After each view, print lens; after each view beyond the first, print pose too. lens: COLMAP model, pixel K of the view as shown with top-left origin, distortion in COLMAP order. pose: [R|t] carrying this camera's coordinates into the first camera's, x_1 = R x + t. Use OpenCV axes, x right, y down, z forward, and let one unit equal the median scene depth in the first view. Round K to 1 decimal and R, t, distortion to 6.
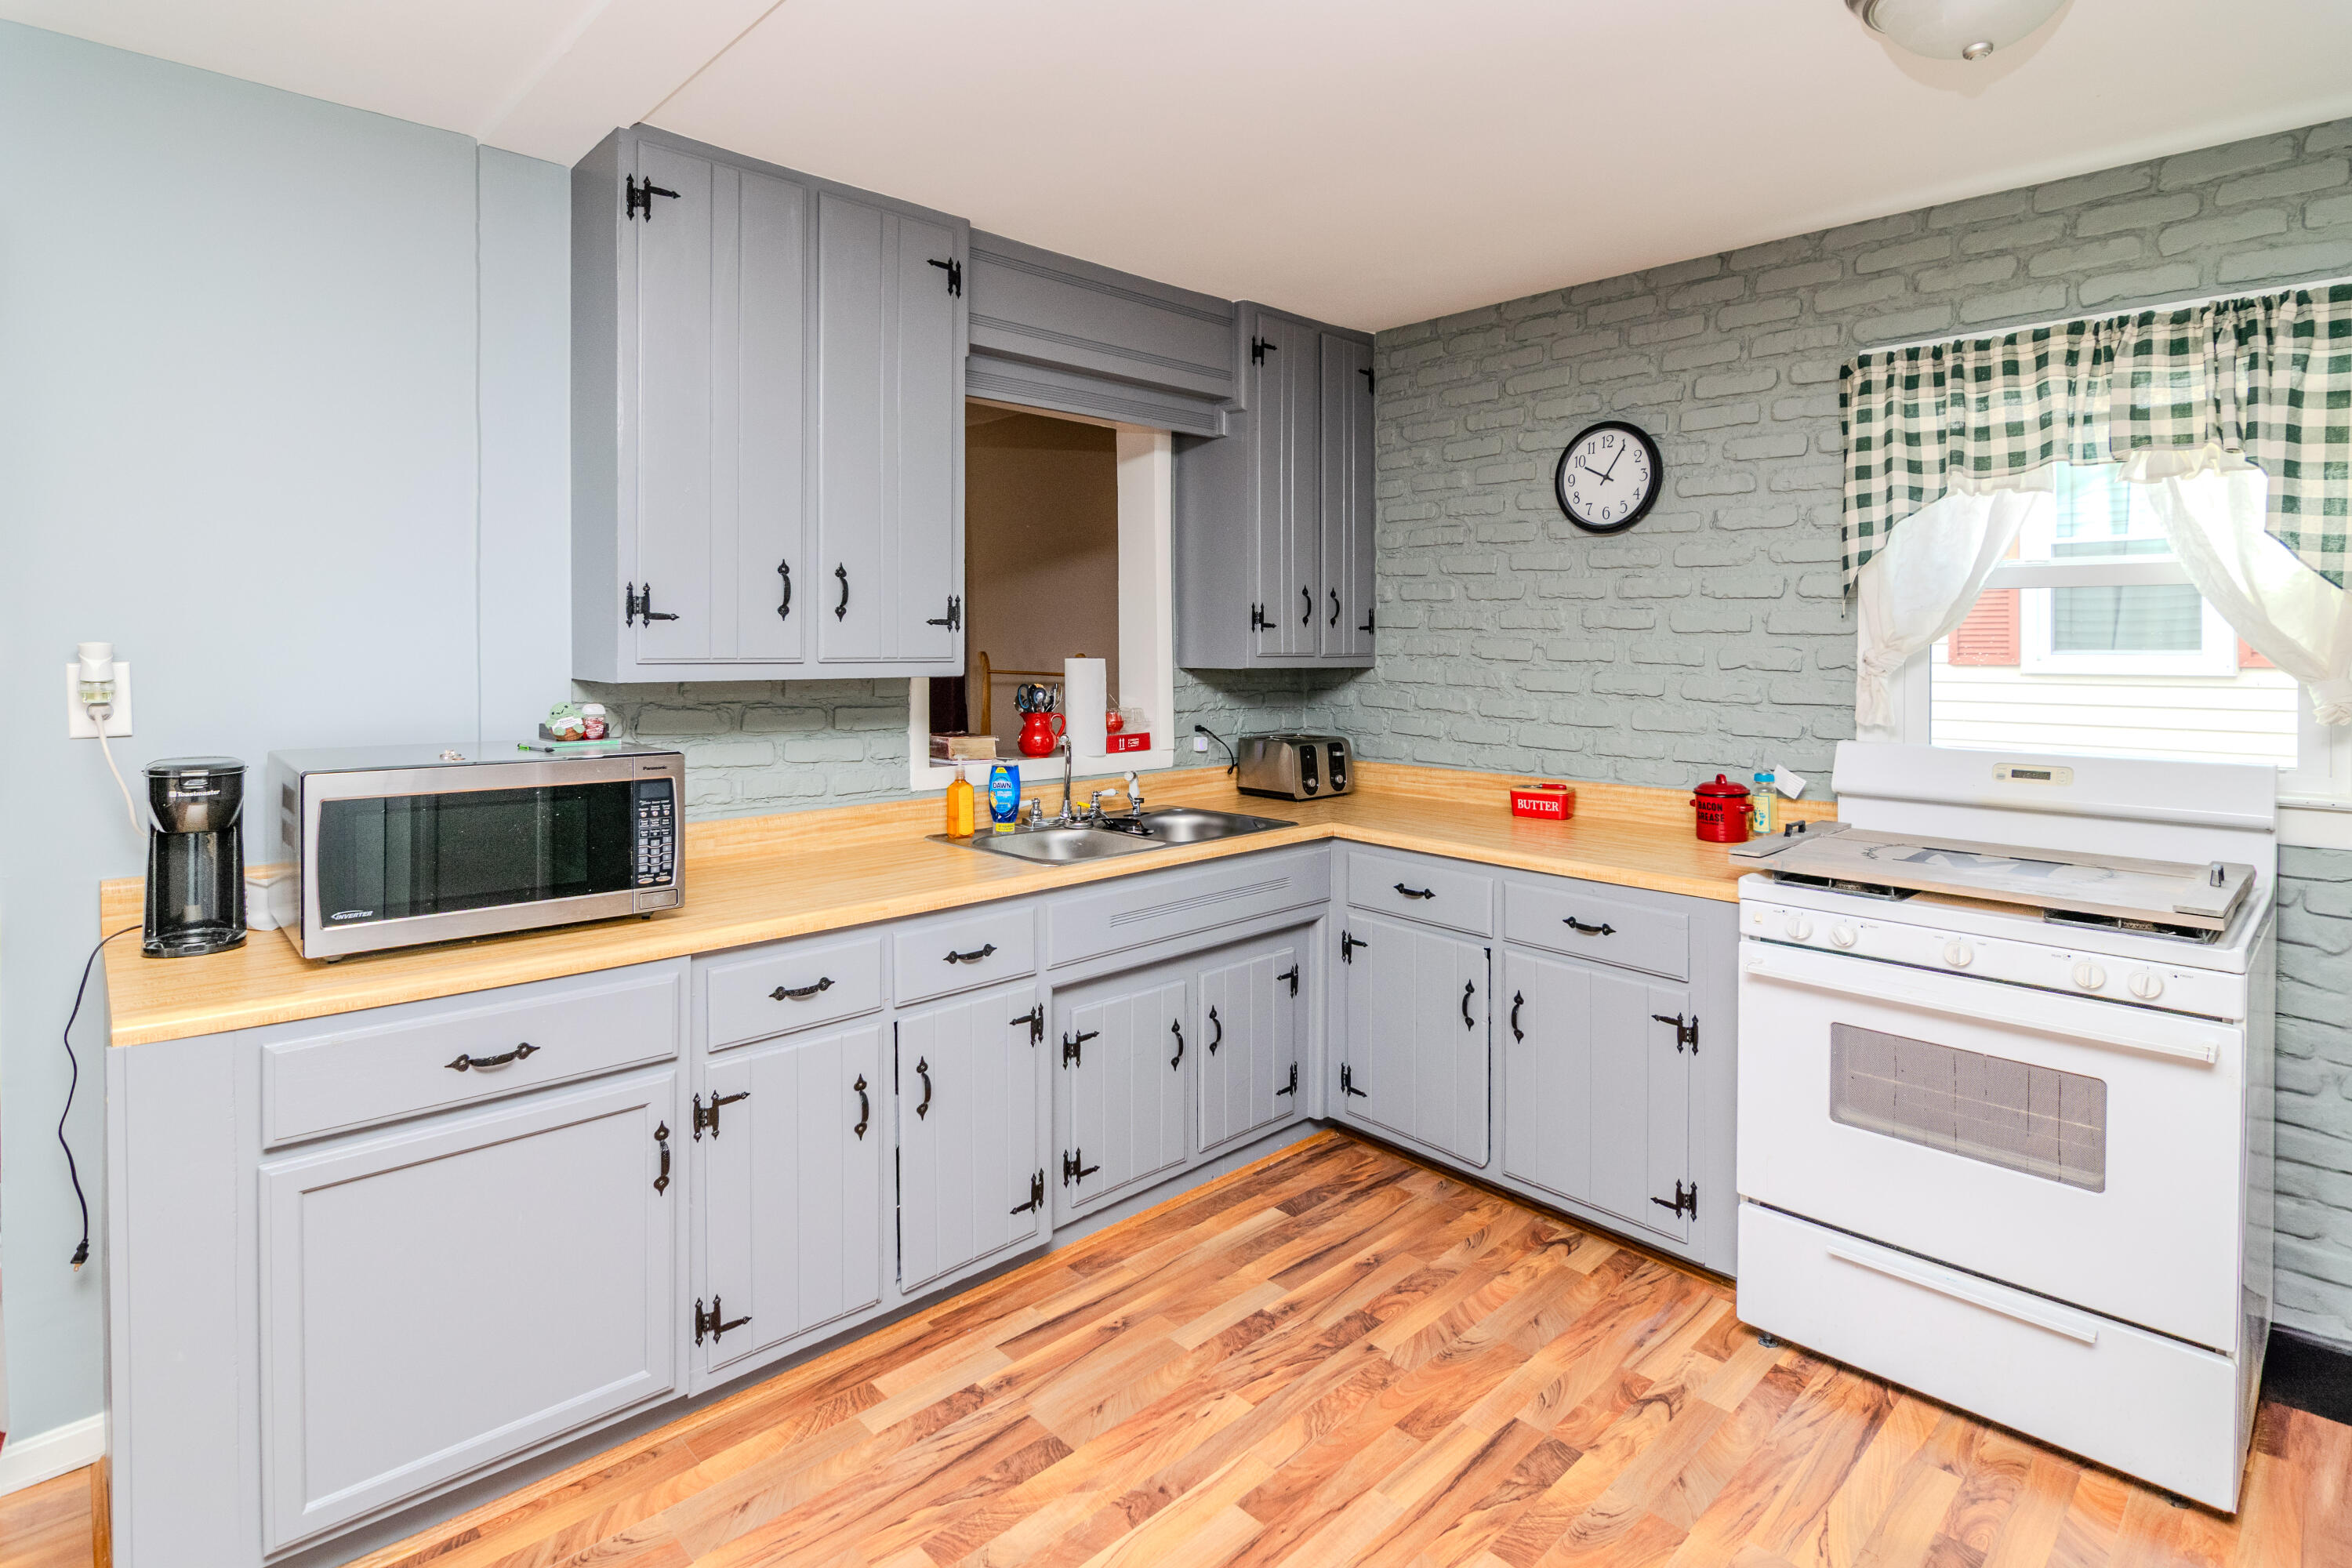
lens RADIAL K [[1188.6, 0, 1195.4], [0, 1188.6, 643.6], [0, 0, 1]] dist [-0.001910, -0.001045]
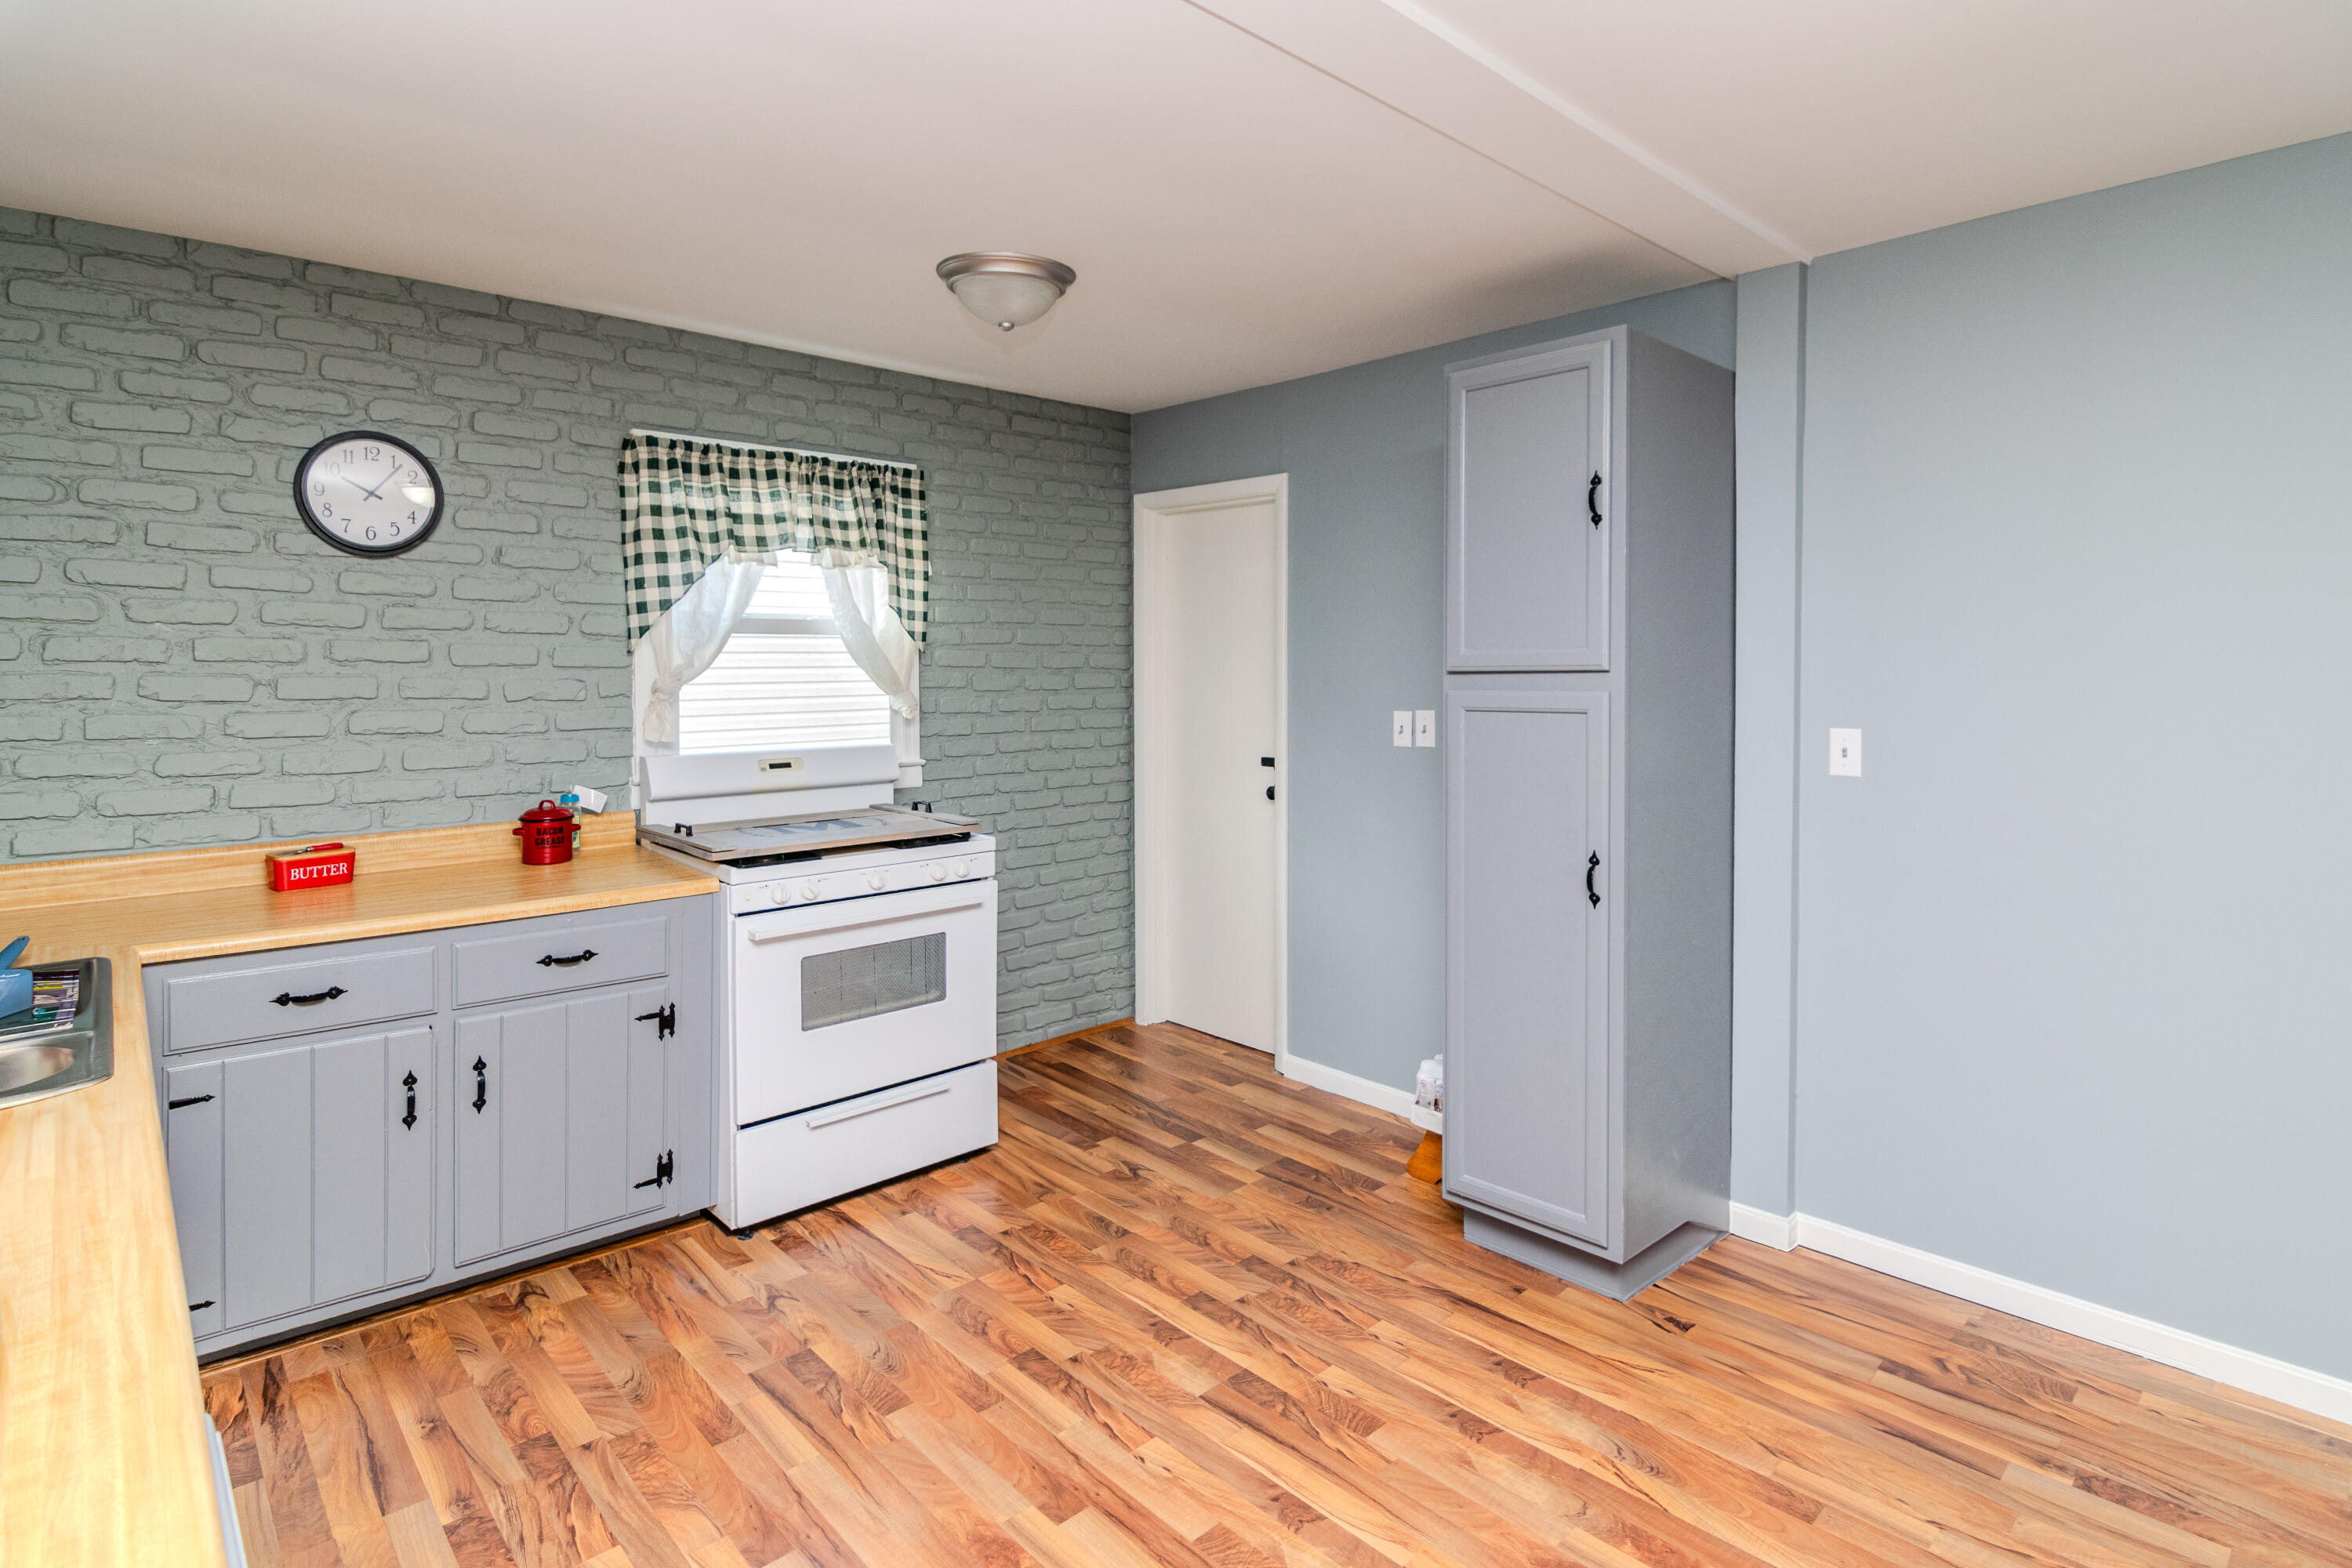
lens RADIAL K [[1188.6, 0, 1188.8], [0, 1188.6, 673.9], [0, 0, 1]] dist [-0.001910, -0.001045]
pose [[0.022035, -0.013054, 0.999672, -0.686837], [0.006348, 0.999896, 0.012917, -0.014315], [-0.999737, 0.006061, 0.022116, 0.462462]]
